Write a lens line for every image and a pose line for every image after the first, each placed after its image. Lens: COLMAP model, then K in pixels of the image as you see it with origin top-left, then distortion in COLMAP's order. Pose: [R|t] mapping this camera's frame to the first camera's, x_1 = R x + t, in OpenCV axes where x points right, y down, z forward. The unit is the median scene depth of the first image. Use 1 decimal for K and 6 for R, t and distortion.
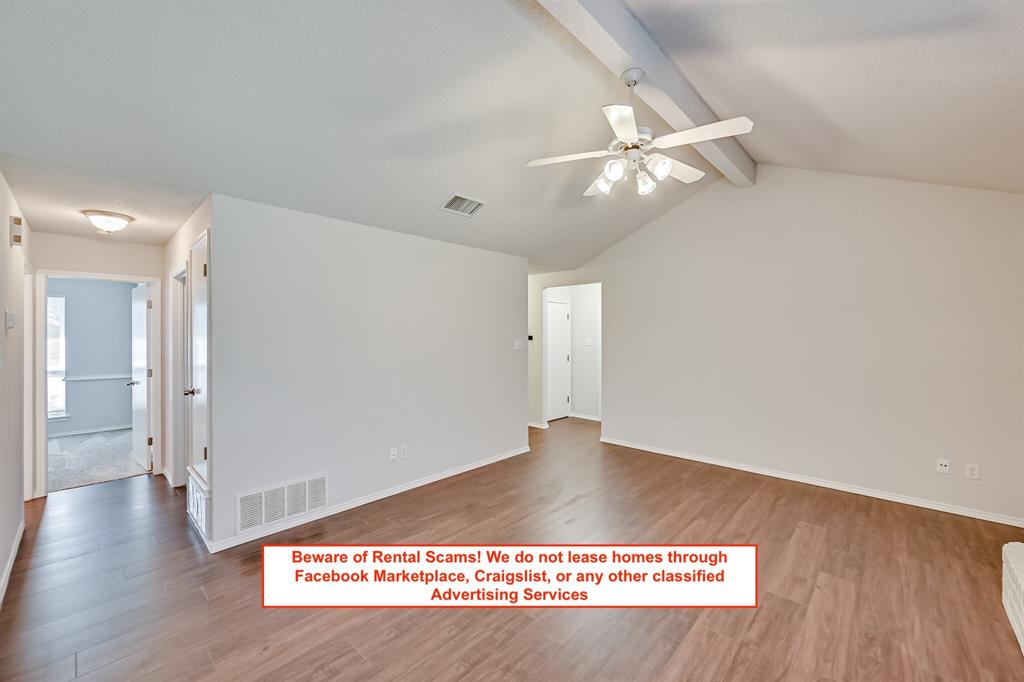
lens RADIAL K [[408.7, 0, 517.2], [0, 408.7, 337.3], [0, 0, 1]] dist [0.001307, 0.000085]
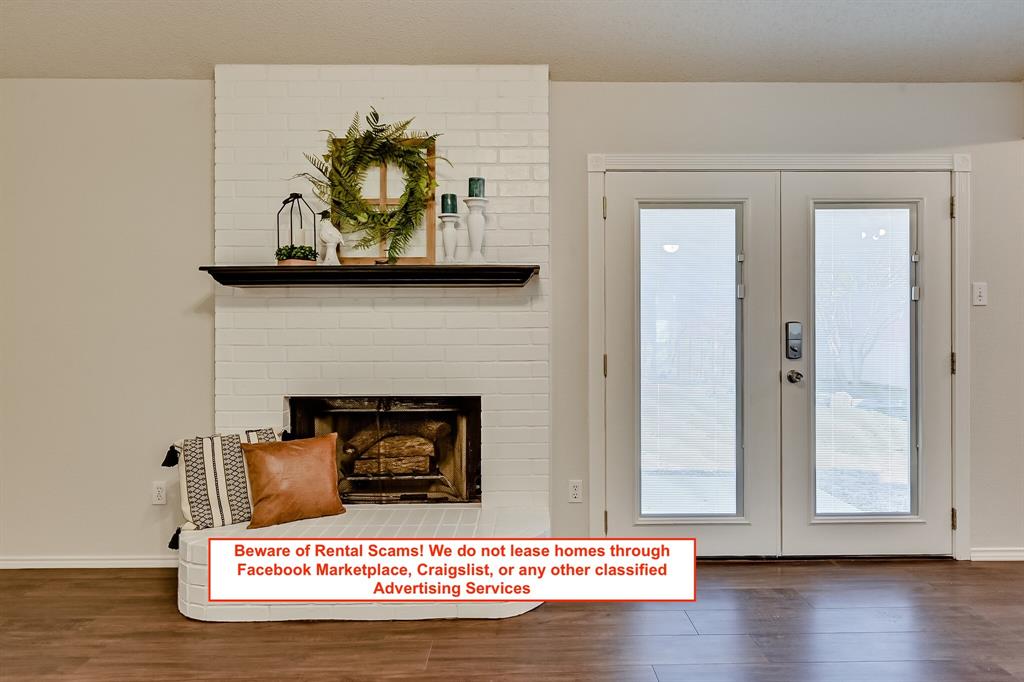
lens RADIAL K [[632.6, 0, 515.3], [0, 632.6, 323.7], [0, 0, 1]] dist [0.005292, -0.000011]
pose [[-0.693631, 0.004397, 0.720317, -0.012108], [0.000625, 0.999985, -0.005502, 0.081212], [-0.720330, -0.003366, -0.693623, 0.944289]]
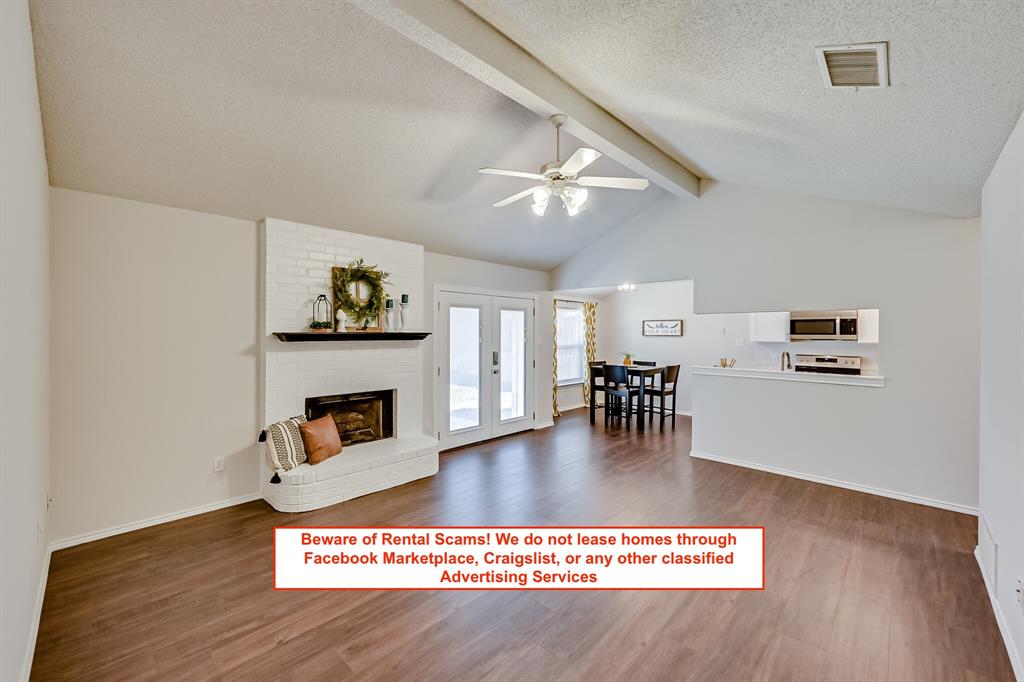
lens RADIAL K [[409.2, 0, 499.1], [0, 409.2, 335.6], [0, 0, 1]] dist [0.000392, -0.000028]
pose [[-0.999038, -0.005185, 0.043543, 0.298974], [-0.004989, 0.999977, 0.004601, -0.001064], [-0.043566, 0.004379, -0.999041, 1.665596]]
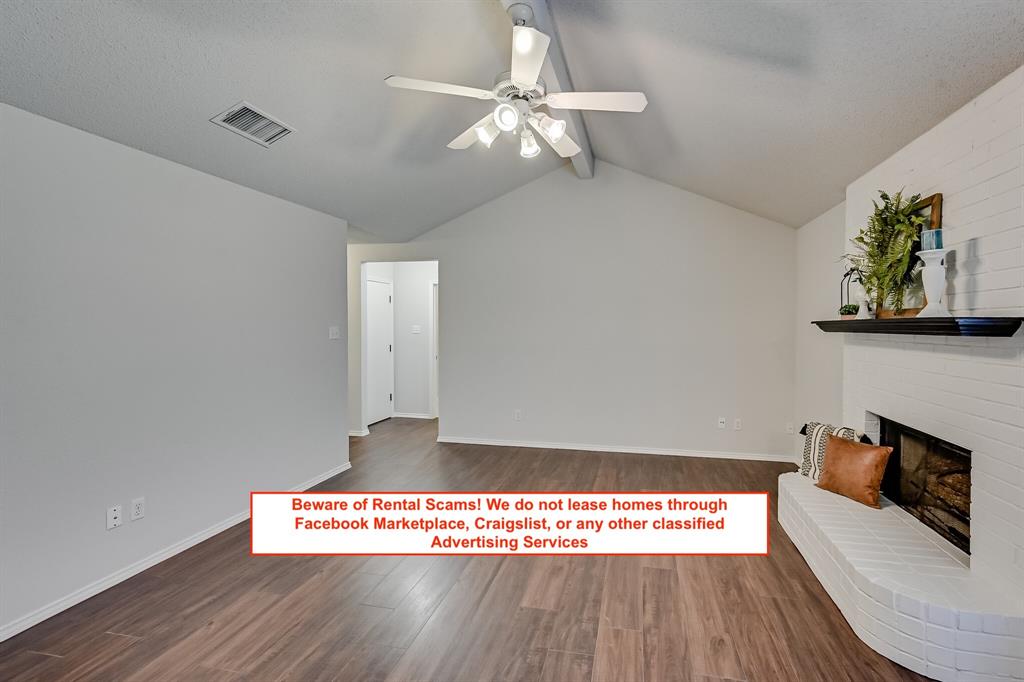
lens RADIAL K [[424.3, 0, 565.9], [0, 424.3, 330.6], [0, 0, 1]] dist [-0.000902, -0.000360]
pose [[0.843405, -0.006084, 0.537244, -0.088266], [-0.000154, 0.999933, 0.011566, 0.009032], [-0.537279, -0.009838, 0.843347, 0.146339]]
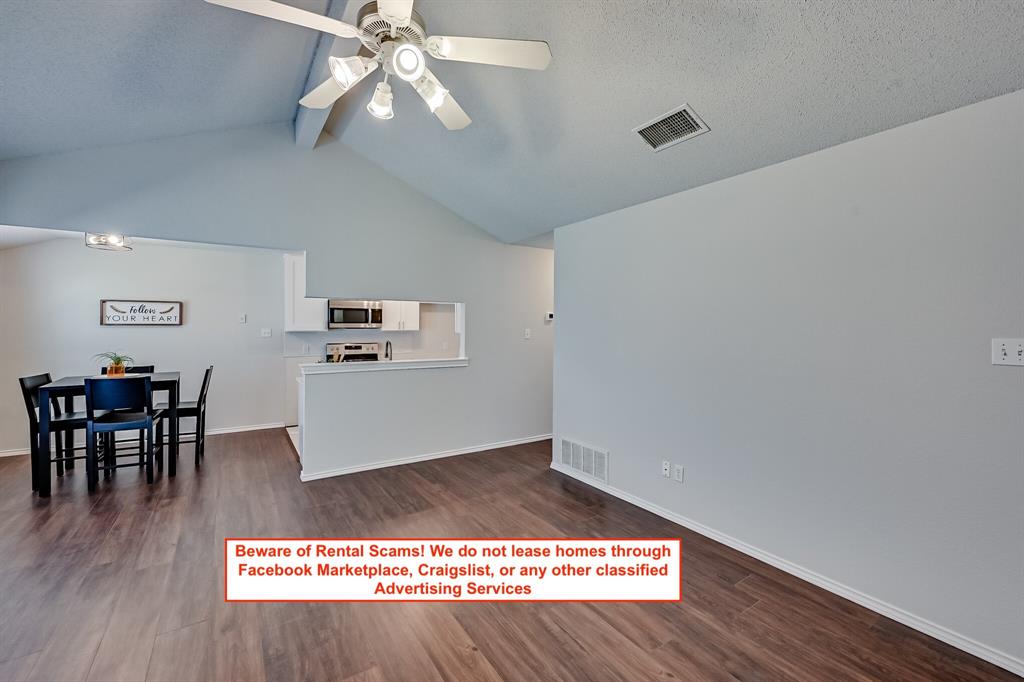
lens RADIAL K [[434.3, 0, 513.4], [0, 434.3, 328.1], [0, 0, 1]] dist [-0.002531, -0.000349]
pose [[-0.249292, 0.006931, -0.968403, 0.687218], [-0.005238, 0.999950, 0.008505, -0.002416], [0.968414, 0.007192, -0.249244, 1.026790]]
